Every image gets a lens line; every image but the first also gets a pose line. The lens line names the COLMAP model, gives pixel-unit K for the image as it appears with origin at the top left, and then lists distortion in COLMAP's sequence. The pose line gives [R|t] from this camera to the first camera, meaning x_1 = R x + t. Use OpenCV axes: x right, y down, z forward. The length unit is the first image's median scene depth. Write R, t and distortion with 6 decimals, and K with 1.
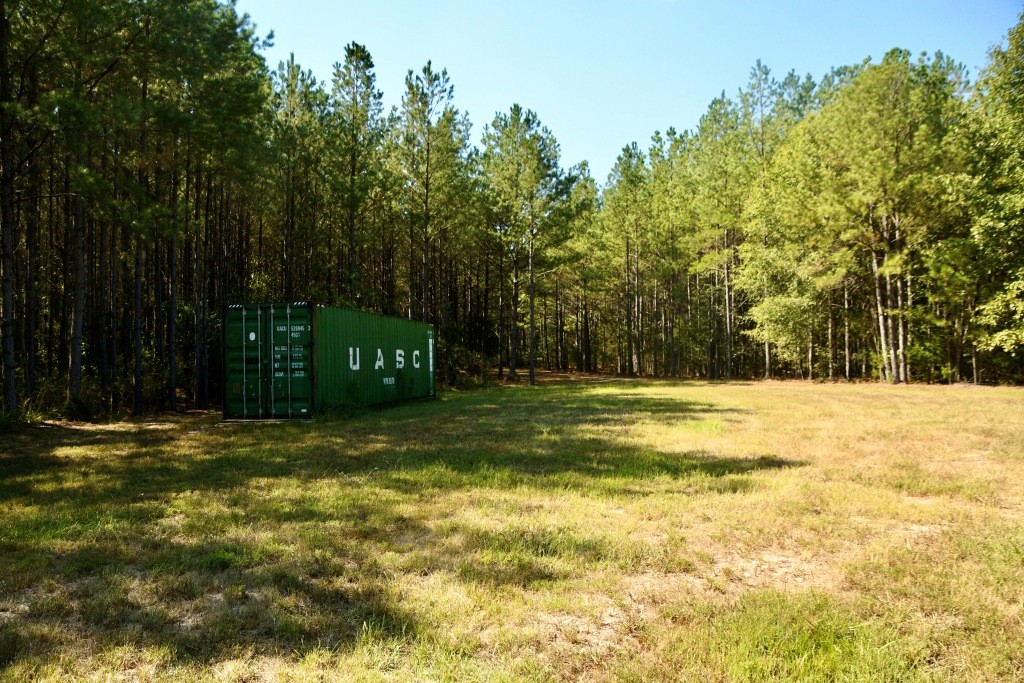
lens RADIAL K [[809.8, 0, 504.3], [0, 809.8, 356.3], [0, 0, 1]] dist [-0.167795, 0.142763]
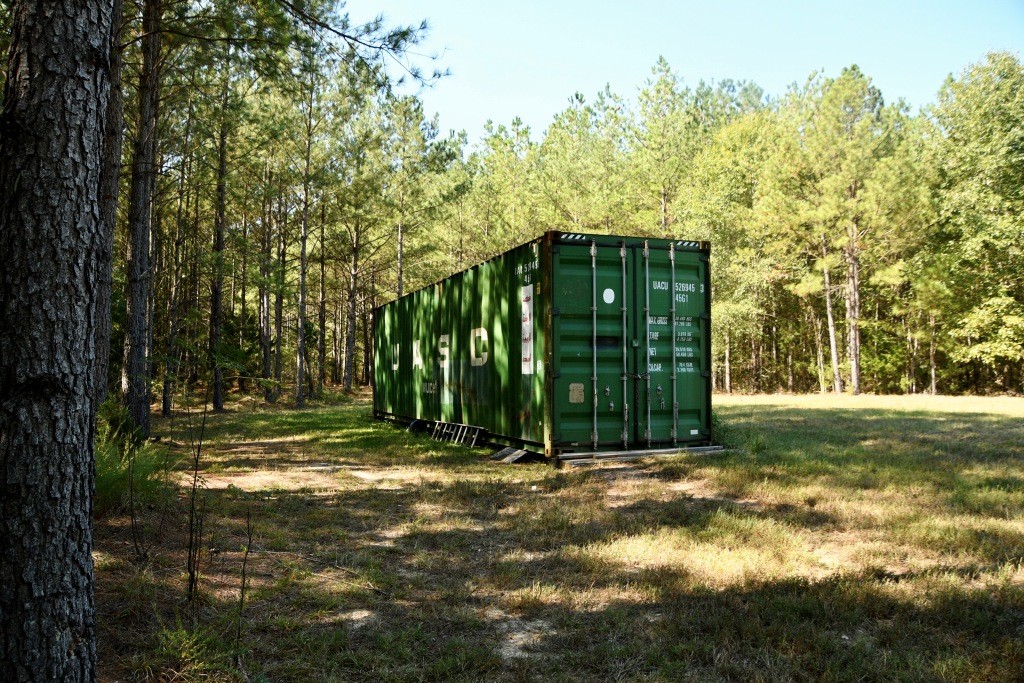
lens RADIAL K [[809.8, 0, 504.3], [0, 809.8, 356.3], [0, 0, 1]] dist [-0.167795, 0.142763]
pose [[0.875859, 0.023675, 0.481987, -0.292025], [-0.012167, 0.999562, -0.026988, 0.014113], [-0.482414, 0.017774, 0.875763, 0.256114]]
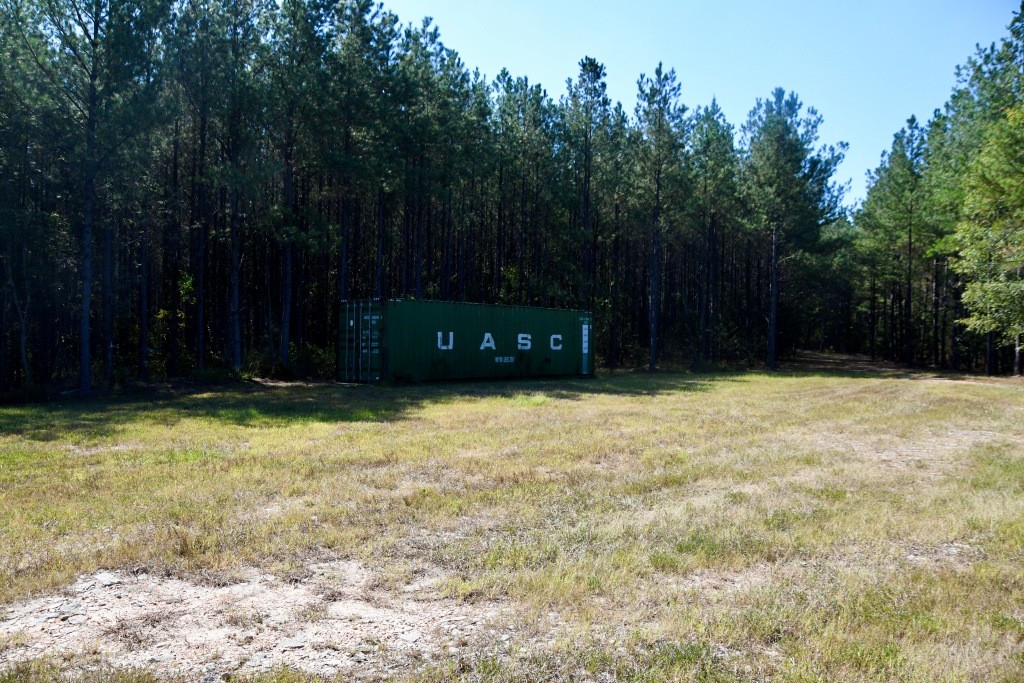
lens RADIAL K [[792.3, 0, 487.9], [0, 792.3, 358.4], [0, 0, 1]] dist [-0.106550, 0.042877]
pose [[0.843685, 0.034319, -0.535740, 0.282239], [-0.019049, 0.999240, 0.034012, -0.006657], [0.536500, -0.018491, 0.843698, -0.012347]]
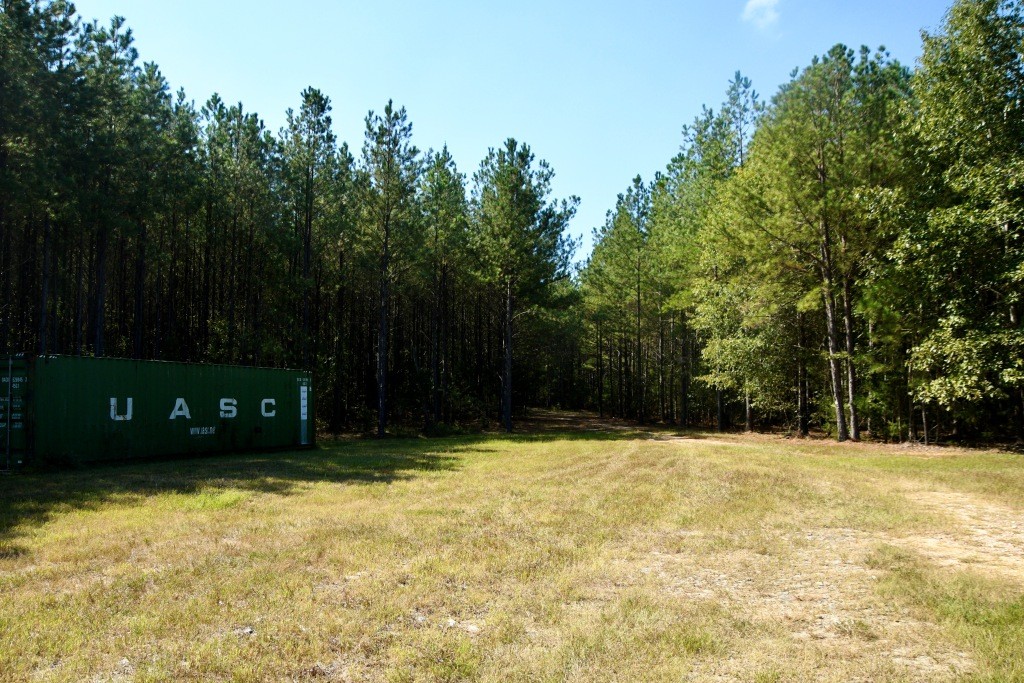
lens RADIAL K [[809.8, 0, 504.3], [0, 809.8, 356.3], [0, 0, 1]] dist [-0.167795, 0.142763]
pose [[0.978752, -0.003353, -0.205020, 0.244188], [-0.006347, 0.998892, -0.046637, -0.010204], [0.204950, 0.046947, 0.977646, 0.079622]]
